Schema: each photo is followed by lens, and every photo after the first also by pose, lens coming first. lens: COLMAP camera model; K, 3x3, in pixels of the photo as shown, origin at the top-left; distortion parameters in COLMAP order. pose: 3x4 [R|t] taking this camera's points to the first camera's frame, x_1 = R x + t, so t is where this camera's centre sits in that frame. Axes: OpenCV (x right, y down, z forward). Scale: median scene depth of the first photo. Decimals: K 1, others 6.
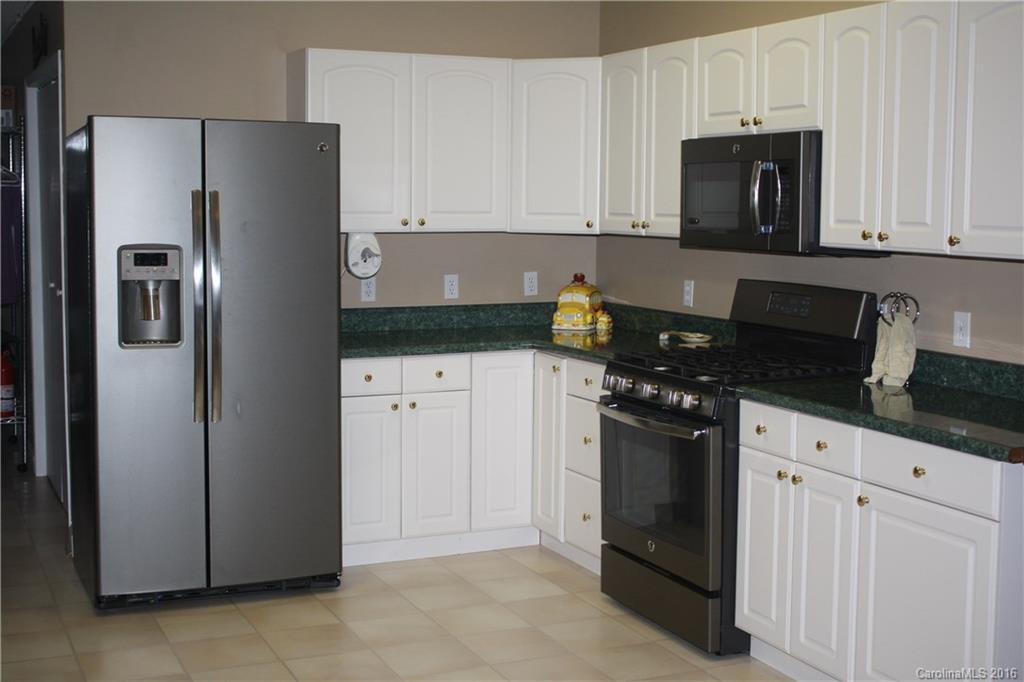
lens RADIAL K [[1349.9, 0, 514.1], [0, 1349.9, 313.9], [0, 0, 1]] dist [-0.065379, 0.185216]
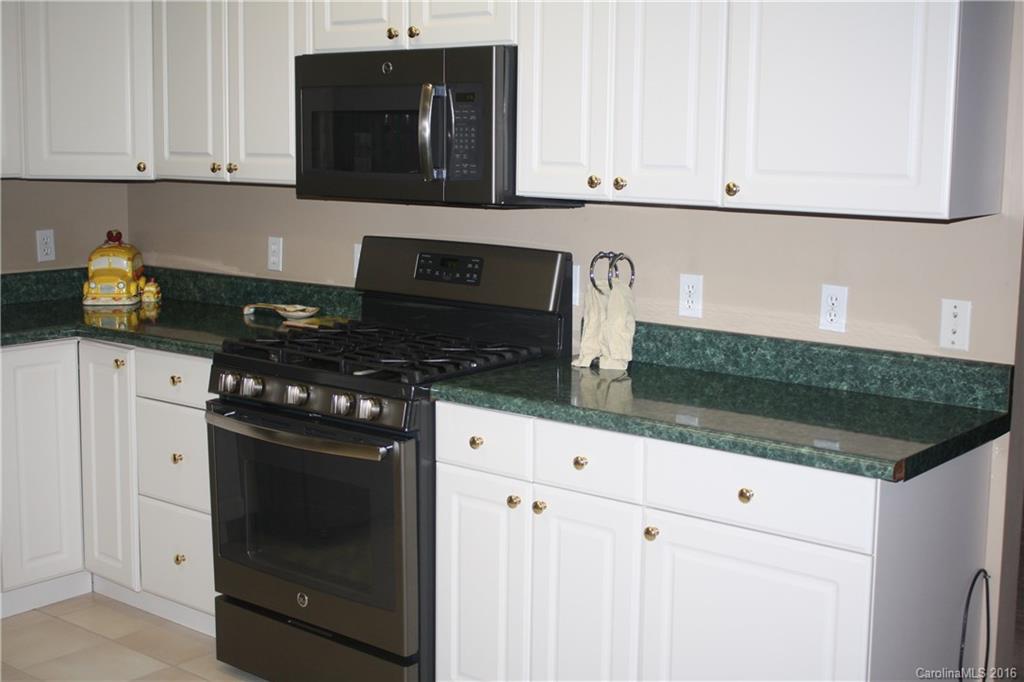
lens RADIAL K [[1349.9, 0, 514.1], [0, 1349.9, 313.9], [0, 0, 1]] dist [-0.065379, 0.185216]
pose [[0.899374, -0.053031, 0.433953, -0.109814], [0.031827, 0.997924, 0.055989, -0.024555], [-0.436021, -0.036544, 0.899194, 0.284051]]
